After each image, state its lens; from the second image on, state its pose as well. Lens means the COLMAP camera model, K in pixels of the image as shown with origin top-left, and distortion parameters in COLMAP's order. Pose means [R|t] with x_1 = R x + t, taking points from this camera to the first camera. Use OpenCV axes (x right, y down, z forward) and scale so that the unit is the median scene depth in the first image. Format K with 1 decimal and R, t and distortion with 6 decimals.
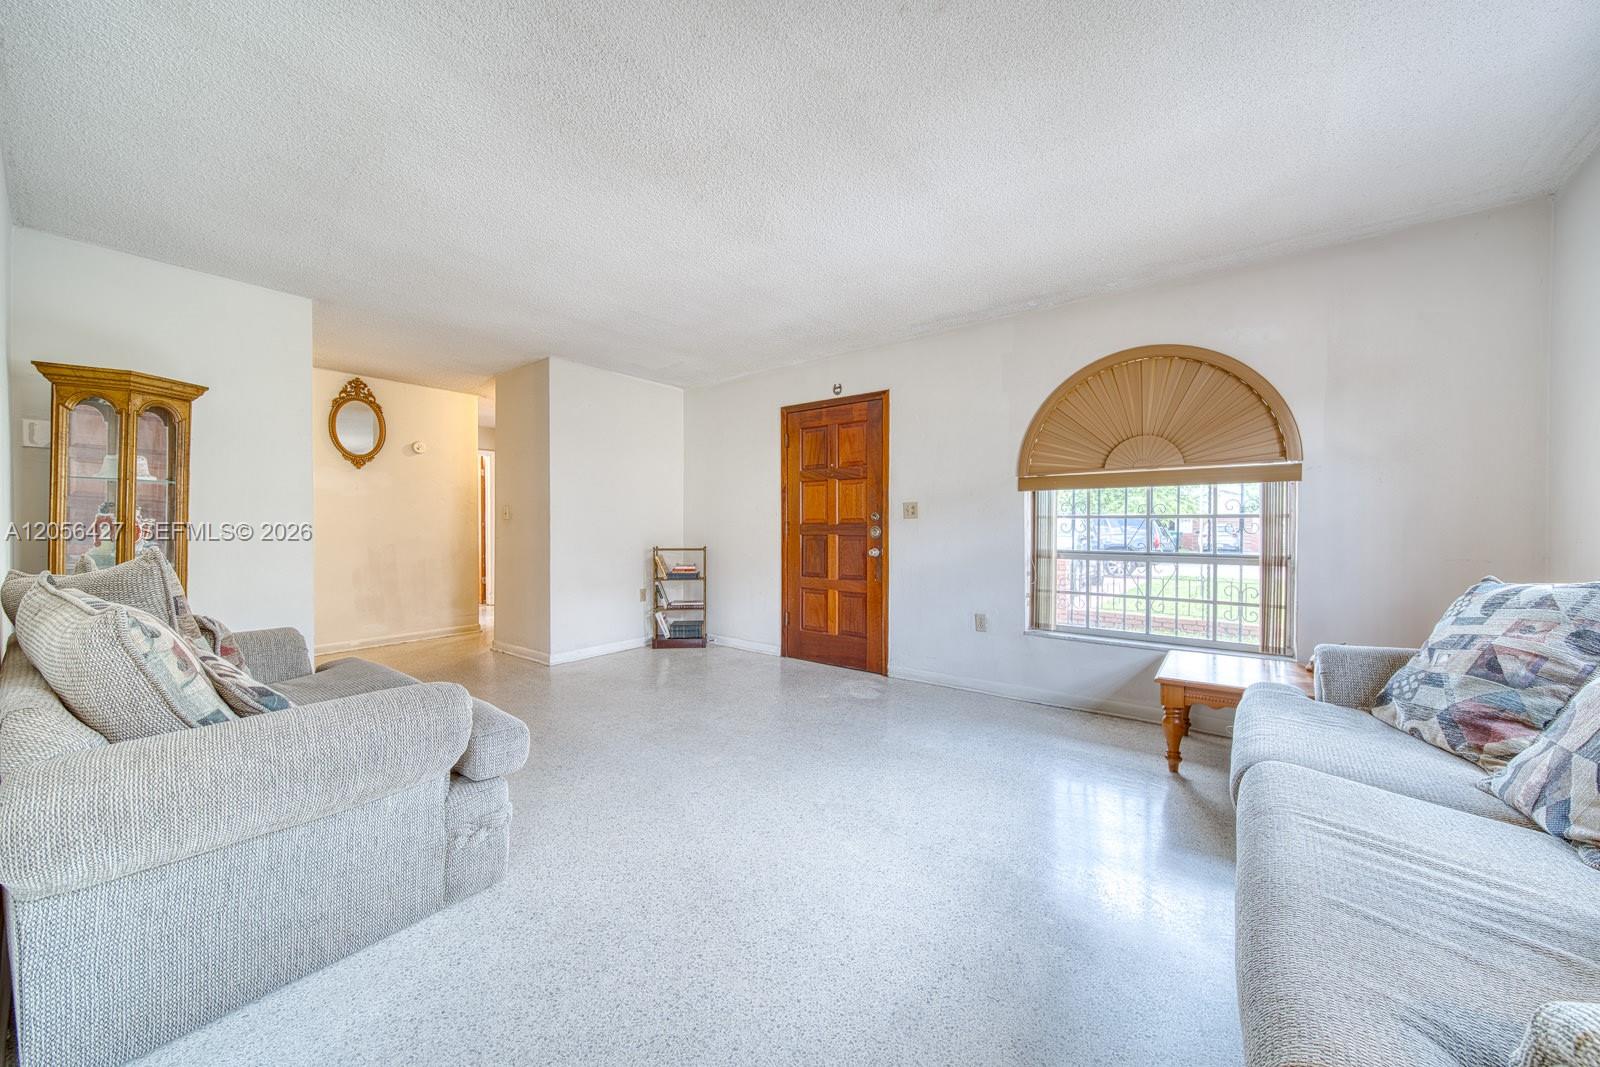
lens RADIAL K [[574.2, 0, 803.6], [0, 574.2, 537.5], [0, 0, 1]] dist [-0.000136, -0.000460]
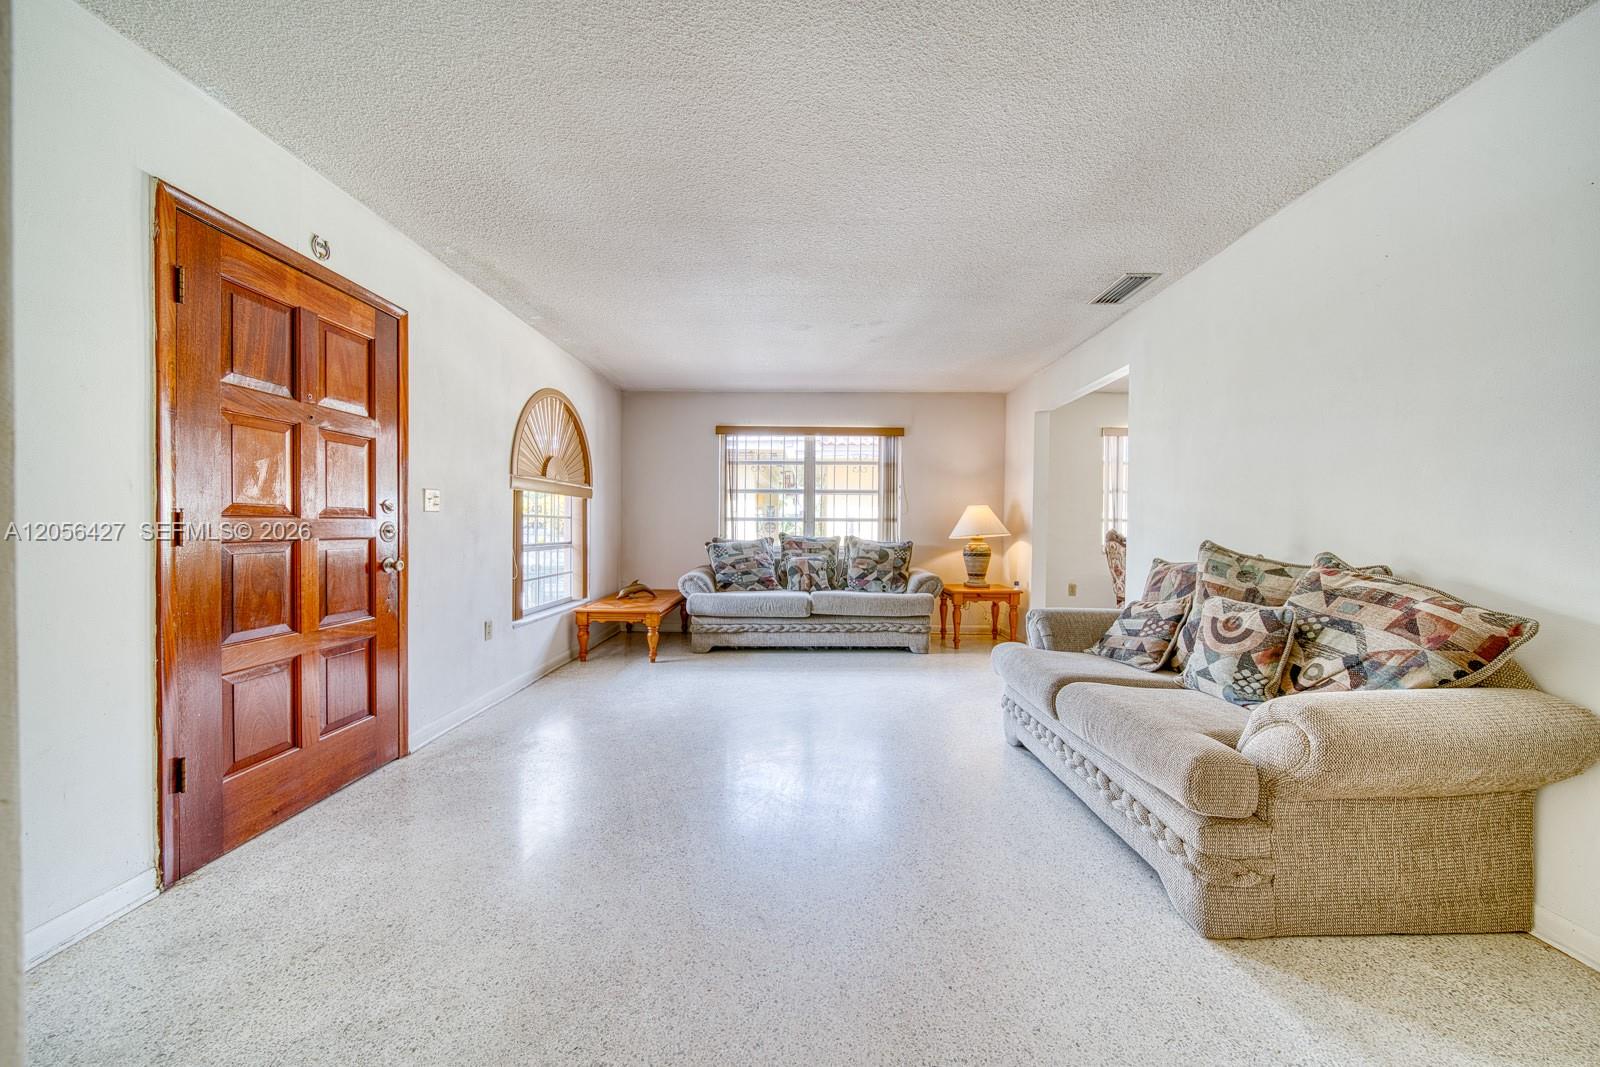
lens RADIAL K [[574.2, 0, 803.6], [0, 574.2, 537.5], [0, 0, 1]] dist [-0.000136, -0.000460]
pose [[-0.601622, -0.020255, 0.798524, -0.629793], [0.009832, 0.999415, 0.032758, -0.019811], [-0.798720, 0.027559, -0.601071, 1.022408]]
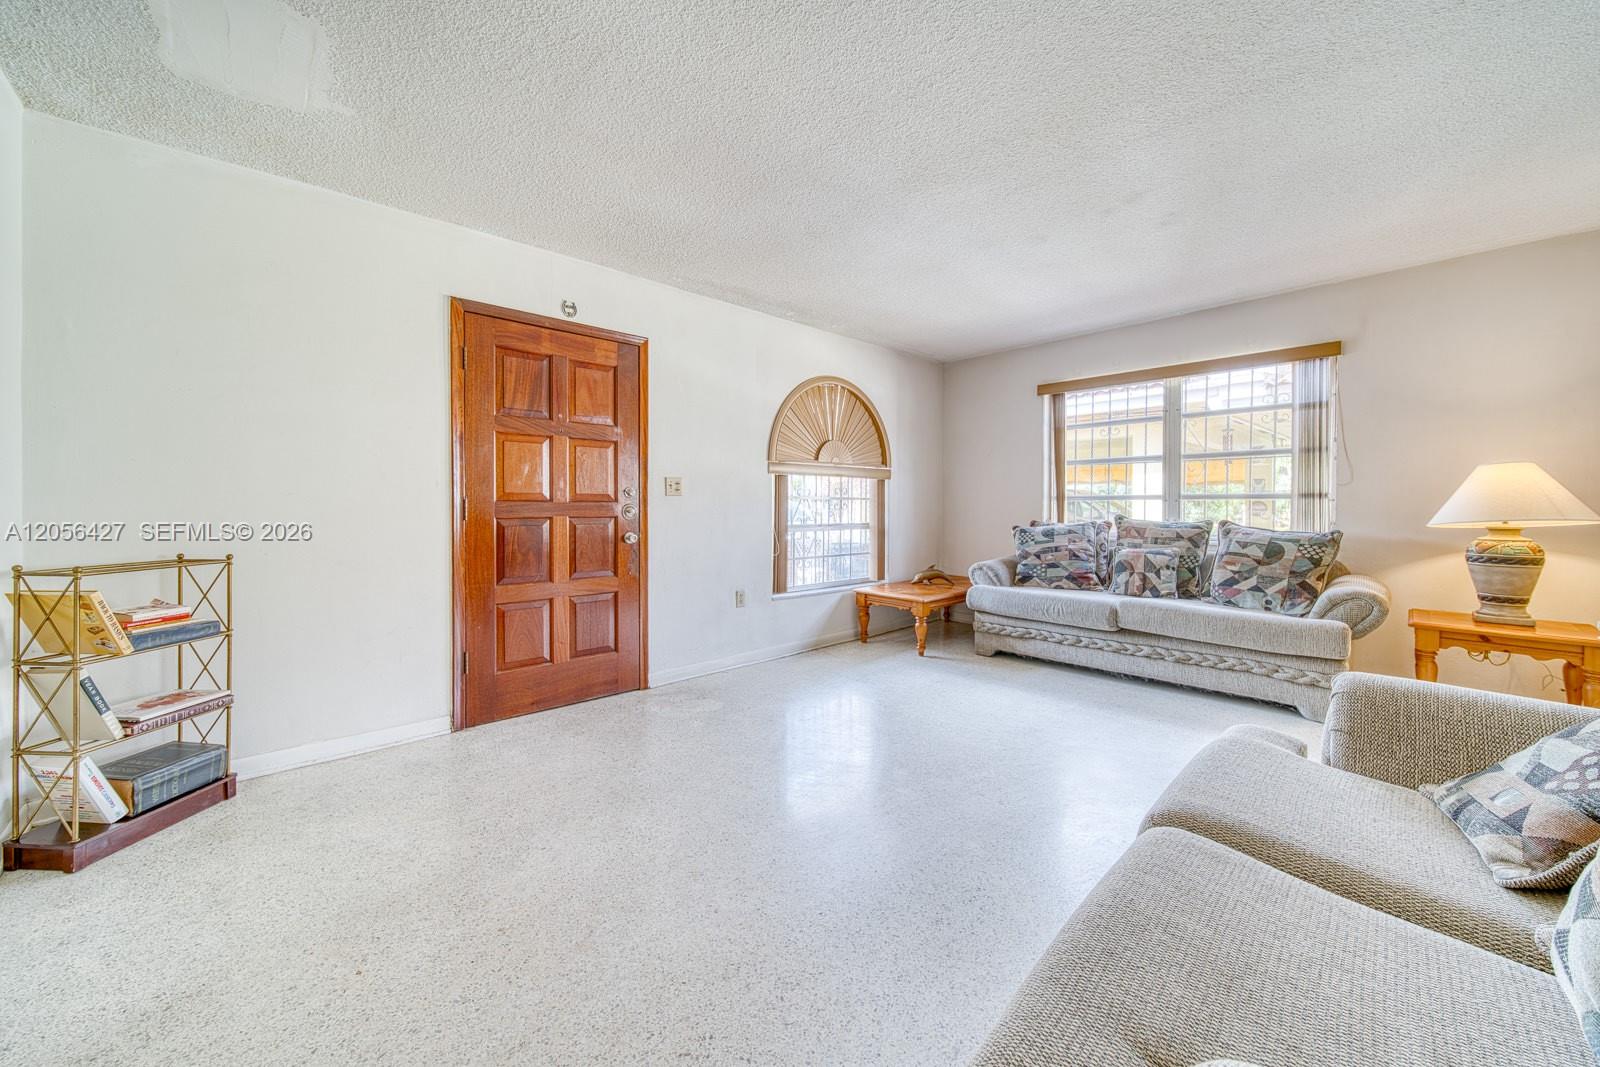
lens RADIAL K [[595.0, 0, 796.1], [0, 595.0, 513.4], [0, 0, 1]] dist [0.000453, 0.000042]
pose [[0.166518, -0.012276, 0.985962, -0.645828], [0.019154, 0.999774, 0.009213, -0.011300], [-0.985852, 0.017351, 0.166716, 0.644077]]
